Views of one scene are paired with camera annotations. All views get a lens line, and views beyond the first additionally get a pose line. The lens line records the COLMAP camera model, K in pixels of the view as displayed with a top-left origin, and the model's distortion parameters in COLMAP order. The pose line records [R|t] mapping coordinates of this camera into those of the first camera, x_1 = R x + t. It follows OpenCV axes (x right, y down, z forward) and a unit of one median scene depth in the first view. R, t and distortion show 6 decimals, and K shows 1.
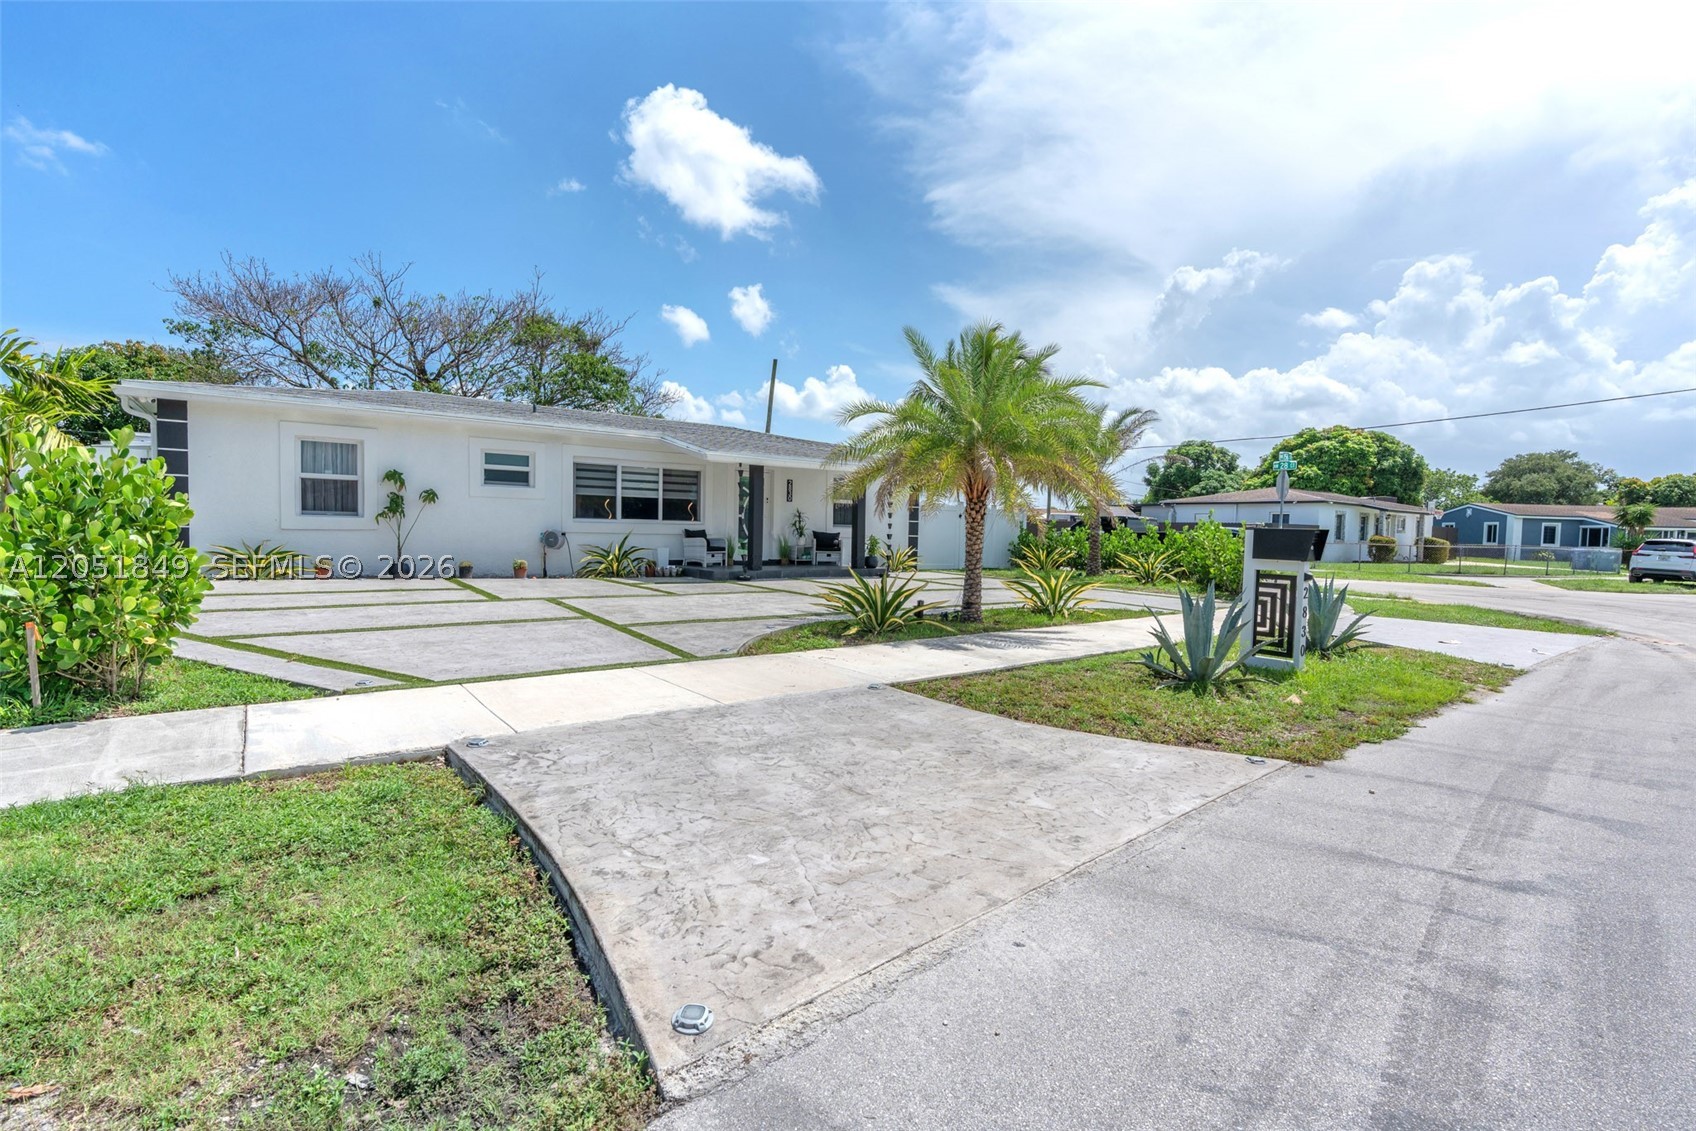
lens RADIAL K [[784.8, 0, 848.0], [0, 784.8, 565.5], [0, 0, 1]] dist [-0.003482, -0.000407]
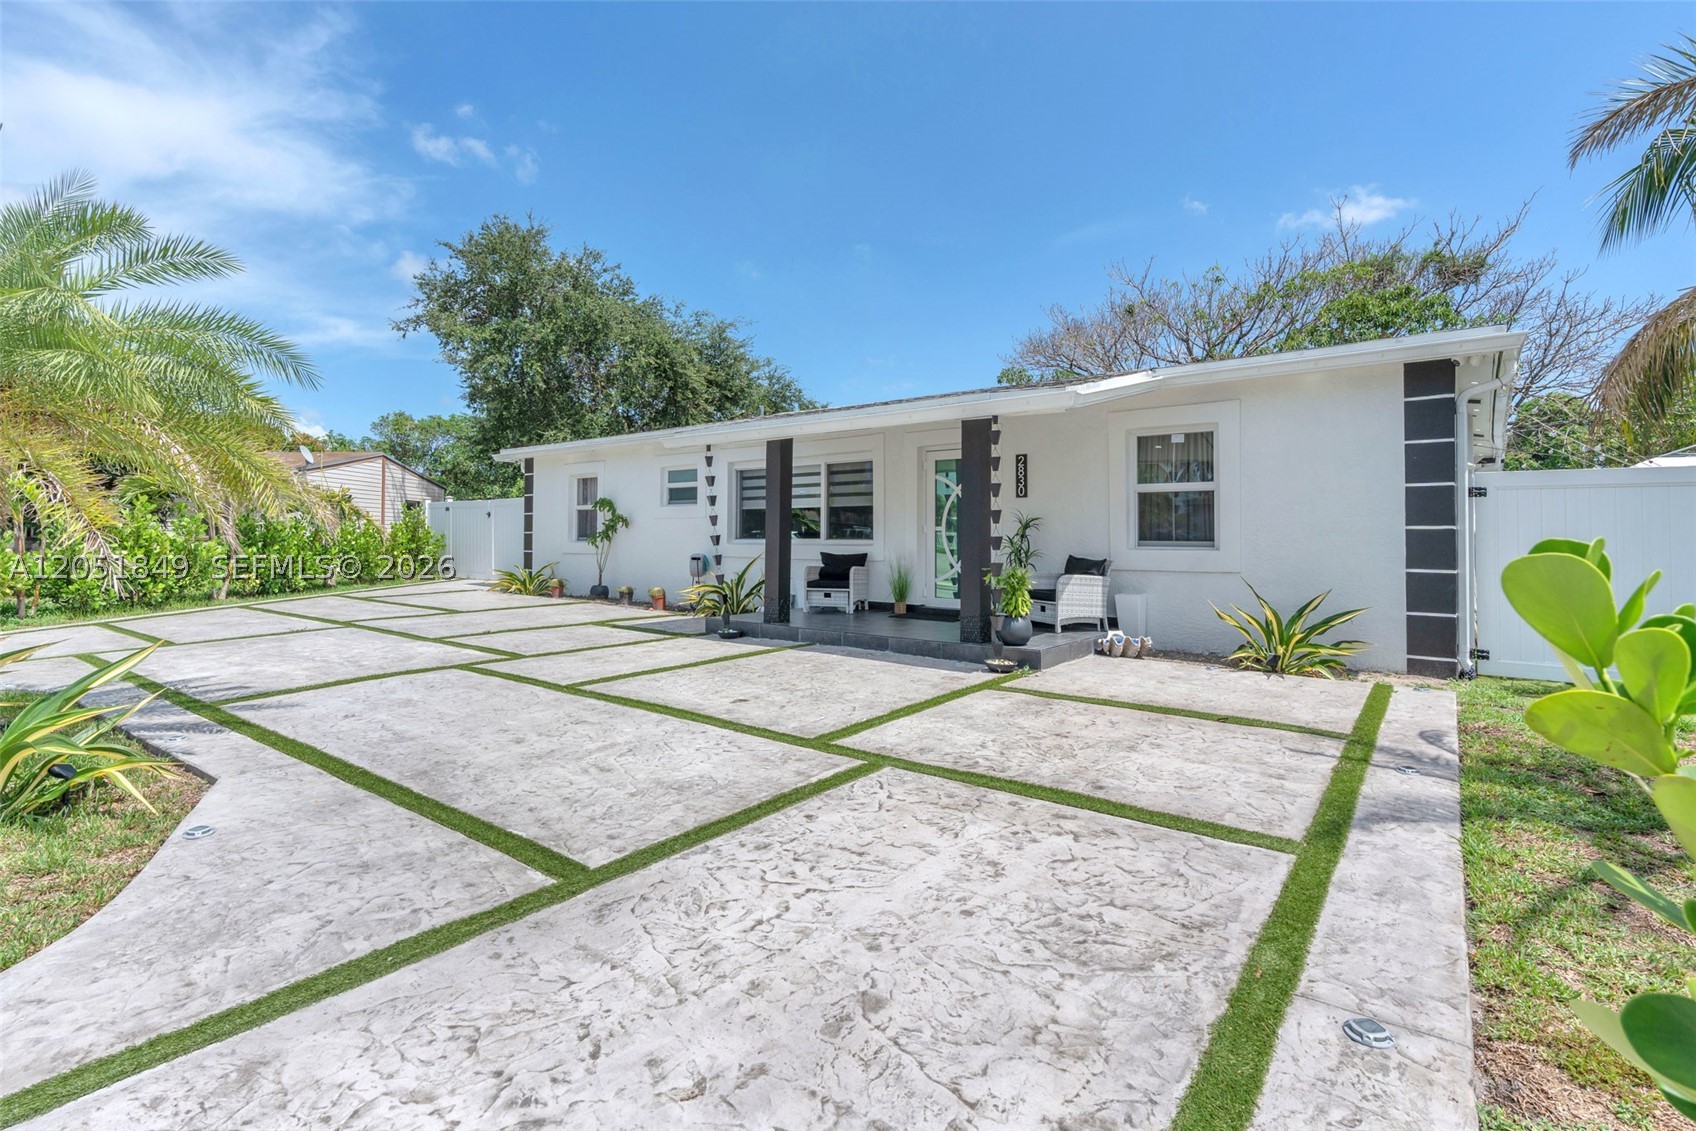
lens RADIAL K [[772.2, 0, 867.0], [0, 772.2, 531.5], [0, 0, 1]] dist [-0.023272, 0.000004]
pose [[0.264294, -0.022962, -0.964169, 0.404690], [-0.038336, 0.998676, -0.034293, -0.041912], [0.963680, 0.046026, 0.263064, 0.833385]]
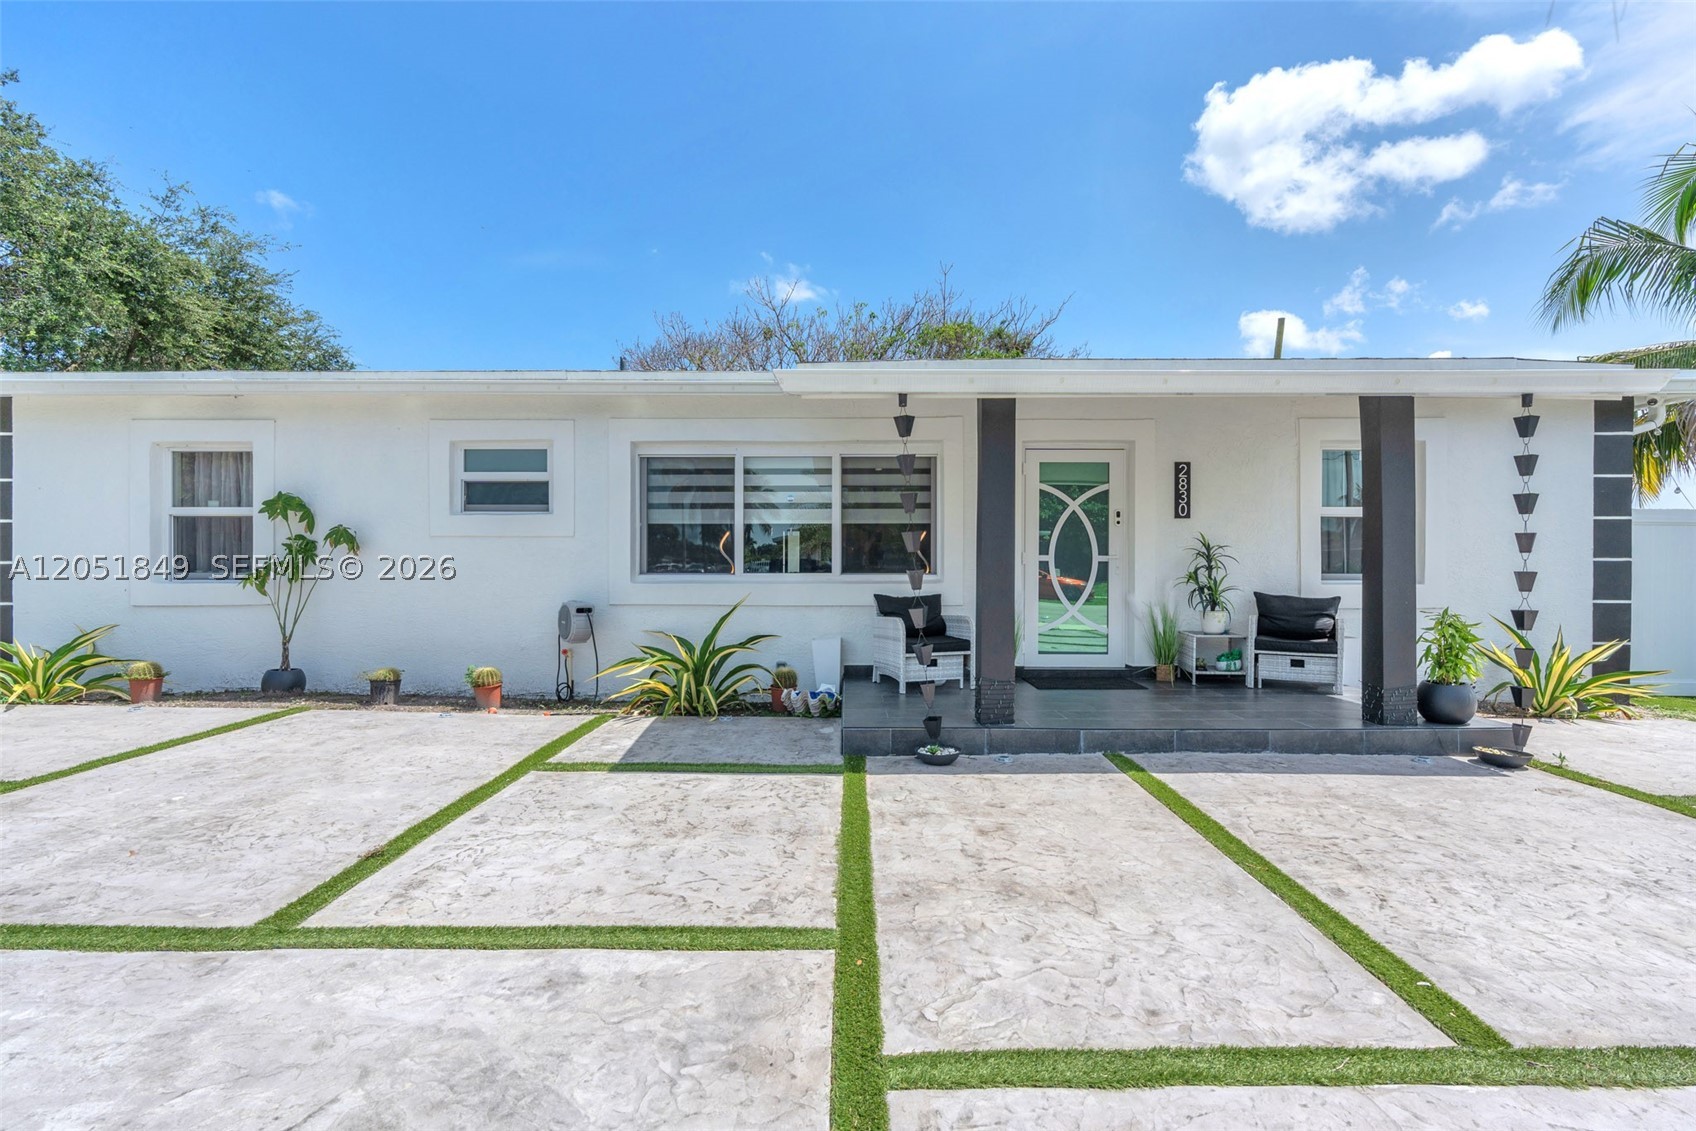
lens RADIAL K [[777.2, 0, 848.0], [0, 777.2, 565.5], [0, 0, 1]] dist [-0.008324, 0.001463]
pose [[0.788879, -0.022262, -0.614146, 0.032772], [-0.012075, 0.998589, -0.051708, -0.038781], [0.614431, 0.048207, 0.787497, 0.640850]]
